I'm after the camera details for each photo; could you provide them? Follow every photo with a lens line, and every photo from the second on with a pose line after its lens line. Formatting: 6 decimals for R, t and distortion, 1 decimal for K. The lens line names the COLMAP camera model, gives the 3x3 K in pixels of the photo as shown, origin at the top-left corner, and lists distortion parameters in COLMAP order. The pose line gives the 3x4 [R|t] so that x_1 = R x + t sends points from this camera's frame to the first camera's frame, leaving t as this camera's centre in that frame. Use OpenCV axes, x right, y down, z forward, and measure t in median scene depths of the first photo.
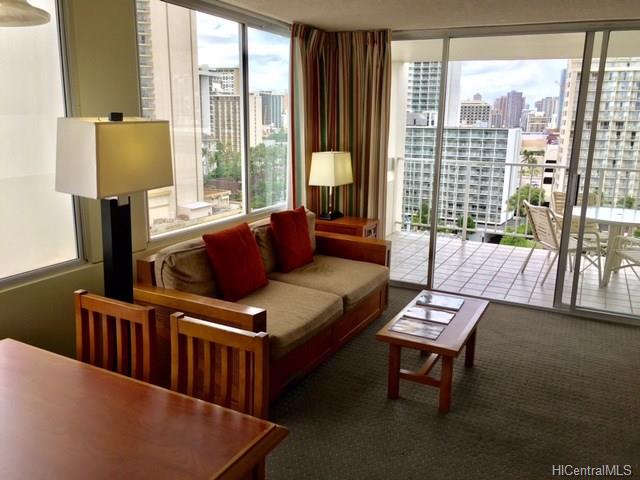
lens RADIAL K [[544.0, 0, 323.4], [0, 544.0, 236.2], [0, 0, 1]] dist [0.073693, -0.099859]
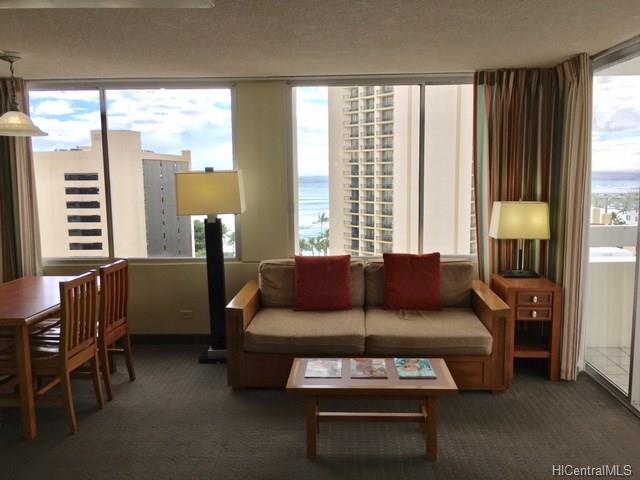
lens RADIAL K [[539.4, 0, 311.3], [0, 539.4, 239.5], [0, 0, 1]] dist [0.003308, -0.004008]
pose [[0.400549, 0.096495, -0.911180, 0.760732], [-0.177162, 0.983830, 0.026309, -0.064065], [0.898985, 0.150888, 0.411167, 0.384495]]
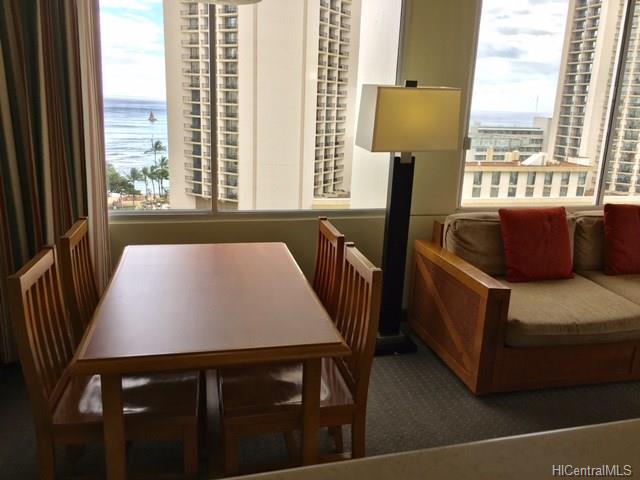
lens RADIAL K [[544.0, 0, 323.4], [0, 544.0, 236.2], [0, 0, 1]] dist [0.073693, -0.099859]
pose [[0.660166, 0.190435, -0.726578, 0.233764], [-0.188061, 0.978422, 0.085571, 0.016686], [0.727196, 0.080150, 0.681735, 0.072944]]
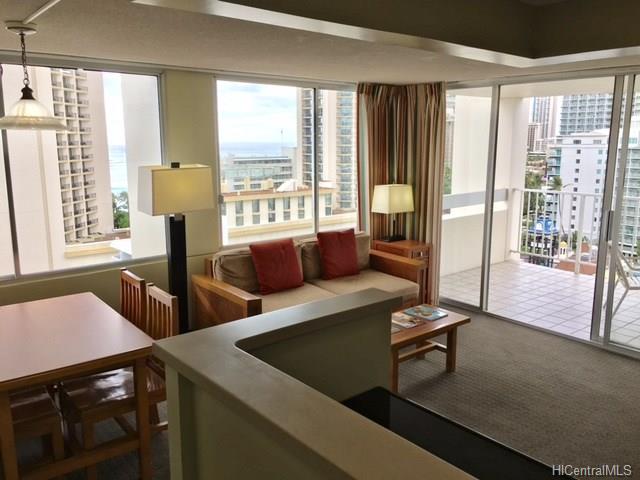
lens RADIAL K [[544.0, 0, 323.4], [0, 544.0, 236.2], [0, 0, 1]] dist [0.073693, -0.099859]
pose [[0.915062, 0.054425, -0.399623, 0.397901], [-0.071042, 0.997111, -0.026876, -0.000071], [0.397006, 0.052983, 0.916285, -0.161711]]
